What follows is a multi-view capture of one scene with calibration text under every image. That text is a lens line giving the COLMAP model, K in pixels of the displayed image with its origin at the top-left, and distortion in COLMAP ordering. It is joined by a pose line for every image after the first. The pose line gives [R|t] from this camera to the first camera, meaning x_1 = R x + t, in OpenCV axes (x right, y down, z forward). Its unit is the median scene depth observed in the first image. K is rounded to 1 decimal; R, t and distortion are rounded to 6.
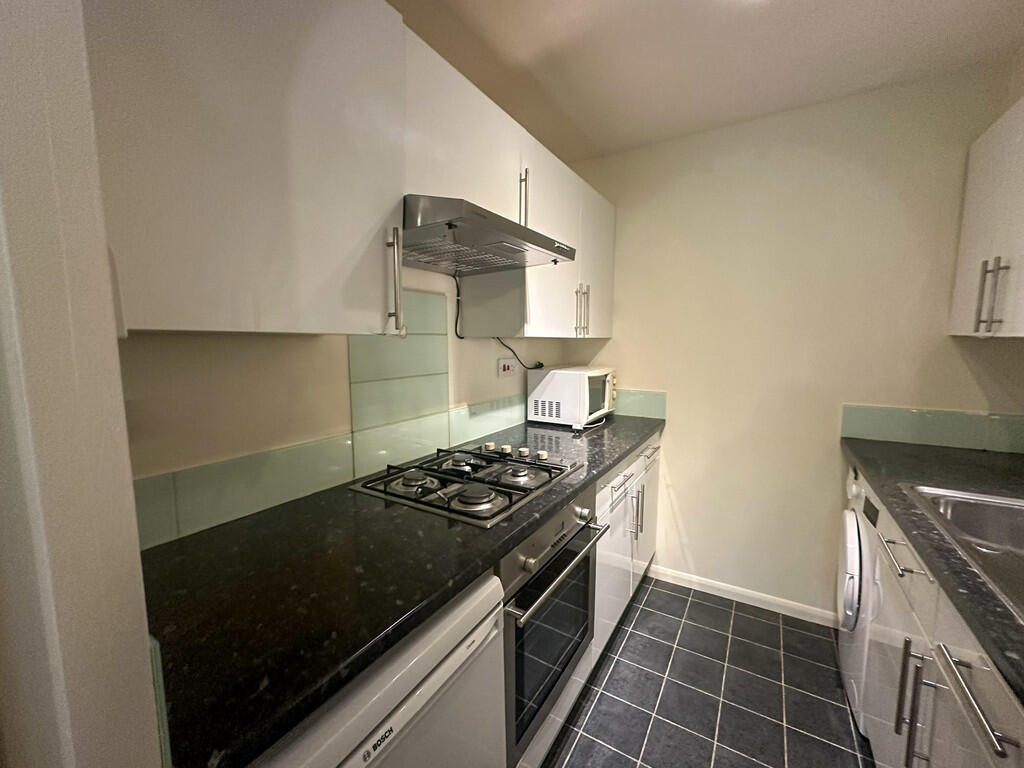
lens RADIAL K [[412.1, 0, 512.0], [0, 412.1, 384.0], [0, 0, 1]] dist [0.001181, 0.000354]
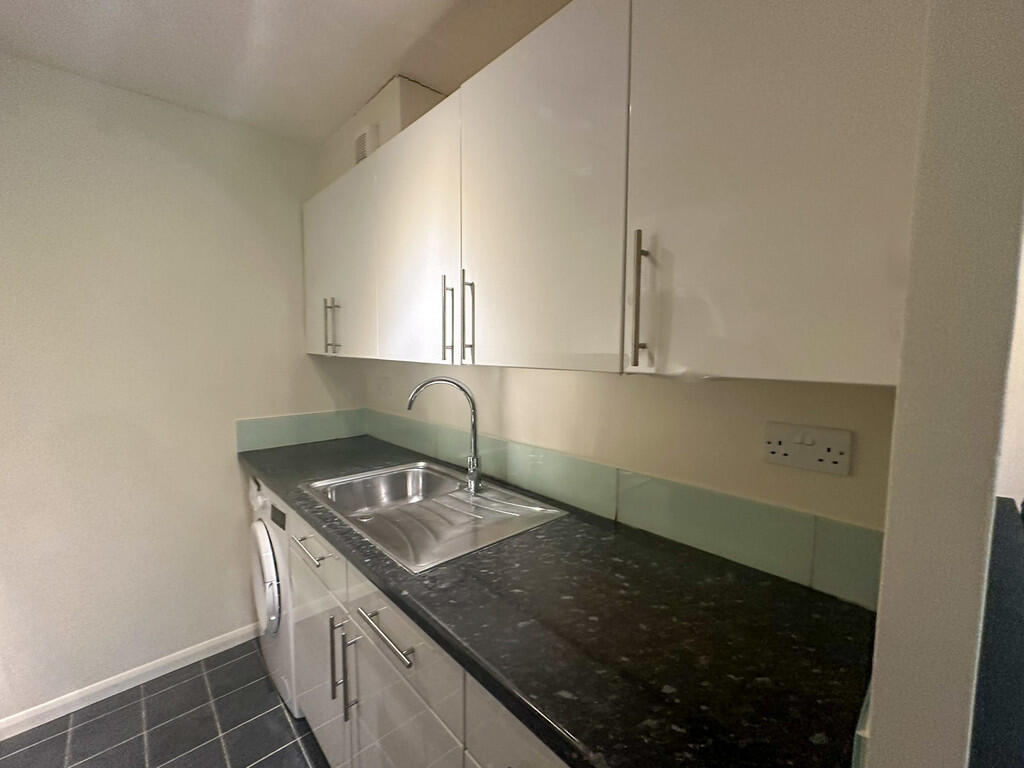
lens RADIAL K [[426.9, 0, 506.1], [0, 426.9, 384.2], [0, 0, 1]] dist [0.000959, 0.000258]
pose [[0.270690, -0.080448, 0.959299, -0.022357], [0.095136, 0.993860, 0.056501, -0.048199], [-0.957954, 0.075969, 0.276681, 0.090163]]
